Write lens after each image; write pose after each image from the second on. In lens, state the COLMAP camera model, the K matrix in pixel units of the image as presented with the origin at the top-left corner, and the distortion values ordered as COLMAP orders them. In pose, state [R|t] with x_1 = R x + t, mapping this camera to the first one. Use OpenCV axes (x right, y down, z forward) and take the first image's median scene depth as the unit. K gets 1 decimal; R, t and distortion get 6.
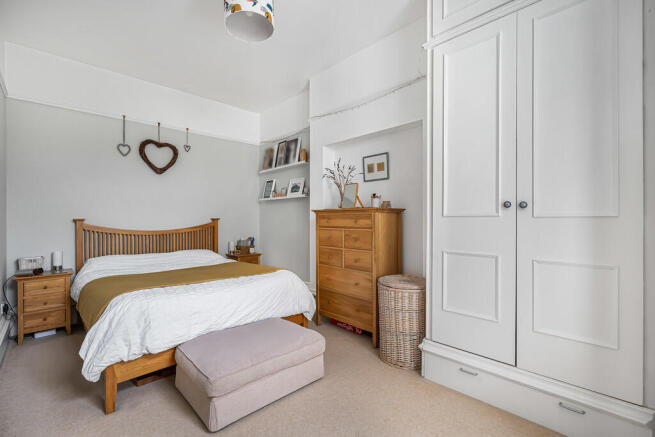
lens RADIAL K [[294.3, 0, 328.1], [0, 294.3, 221.7], [0, 0, 1]] dist [-0.000918, -0.000289]
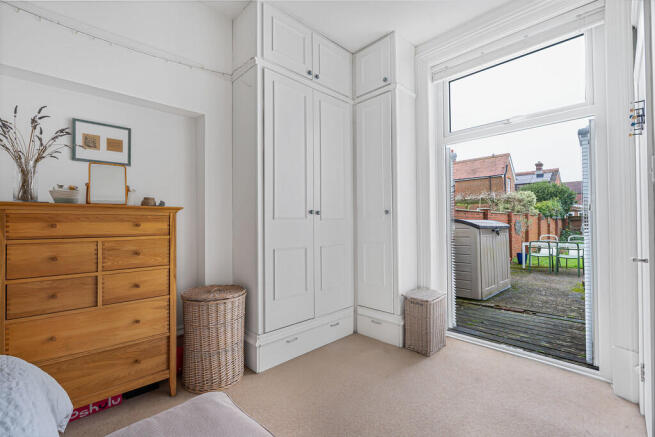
lens RADIAL K [[294.3, 0, 328.1], [0, 294.3, 215.5], [0, 0, 1]] dist [-0.000918, -0.000289]
pose [[0.002492, 0.015708, 0.999874, -0.553742], [0.011115, 0.999814, -0.015735, -0.008465], [-0.999935, 0.011153, 0.002317, 0.566702]]
